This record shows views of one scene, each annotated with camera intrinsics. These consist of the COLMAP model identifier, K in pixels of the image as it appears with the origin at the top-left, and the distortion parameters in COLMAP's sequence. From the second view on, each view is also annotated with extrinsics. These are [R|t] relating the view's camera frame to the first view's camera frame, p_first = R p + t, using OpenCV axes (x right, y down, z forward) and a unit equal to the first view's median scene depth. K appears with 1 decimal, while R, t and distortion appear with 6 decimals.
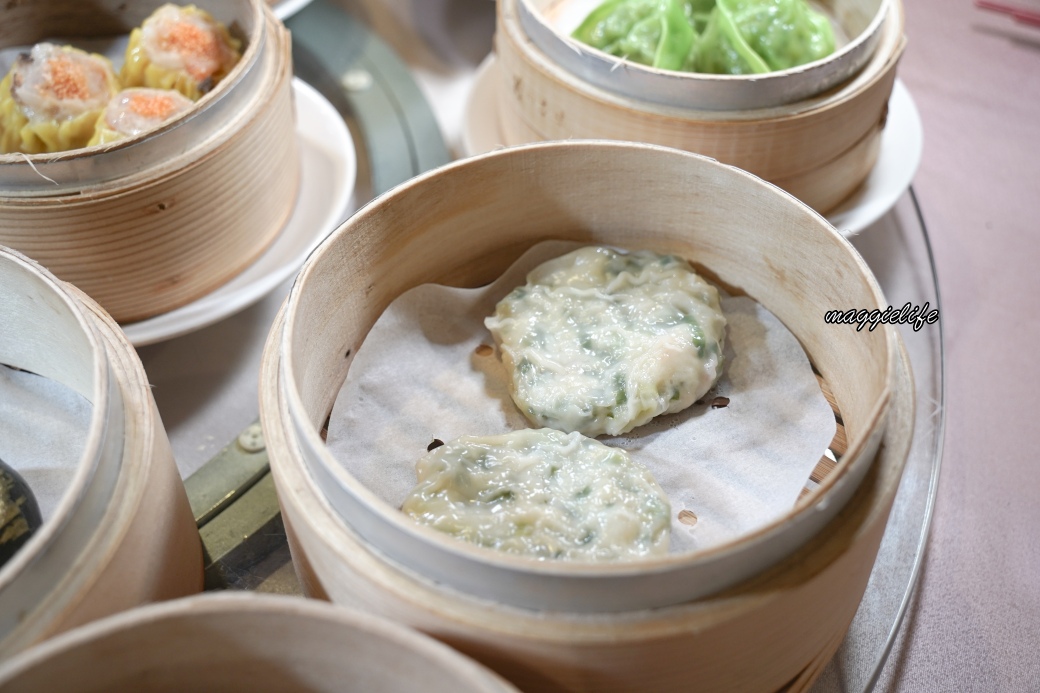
lens RADIAL K [[1286.8, 0, 525.2], [0, 1286.8, 348.4], [0, 0, 1]] dist [-0.005923, 0.000000]
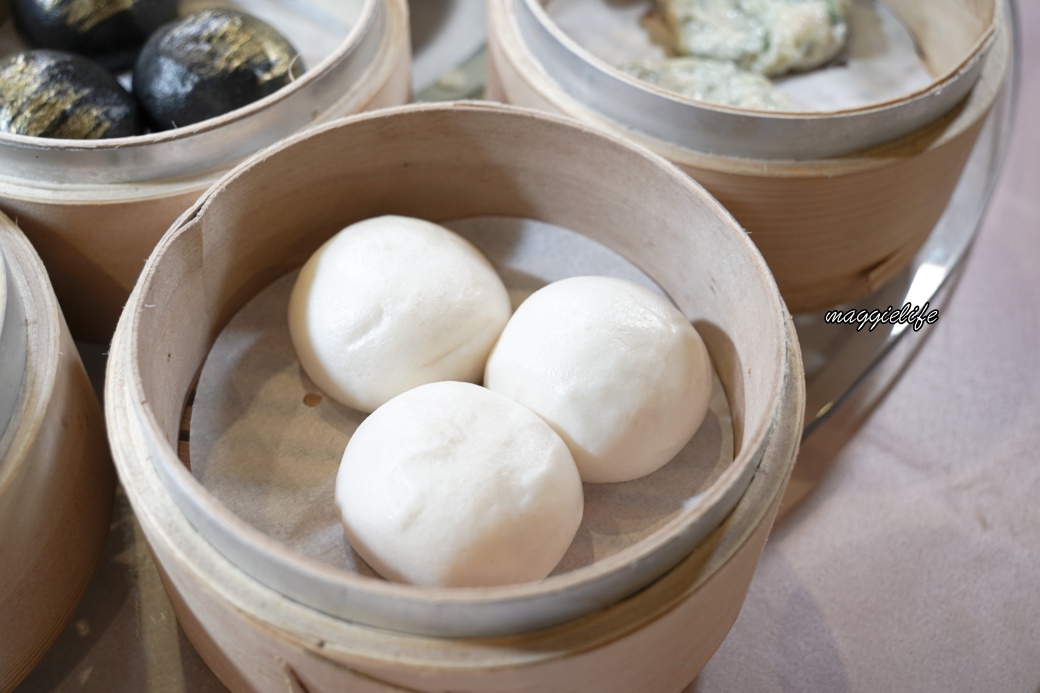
lens RADIAL K [[1163.0, 0, 518.1], [0, 1163.0, 356.3], [0, 0, 1]] dist [0.005200, 0.000000]
pose [[0.994140, 0.105649, -0.022882, -0.100692], [-0.103277, 0.990790, 0.087575, 0.247272], [0.031923, -0.084698, 0.995895, -0.149981]]
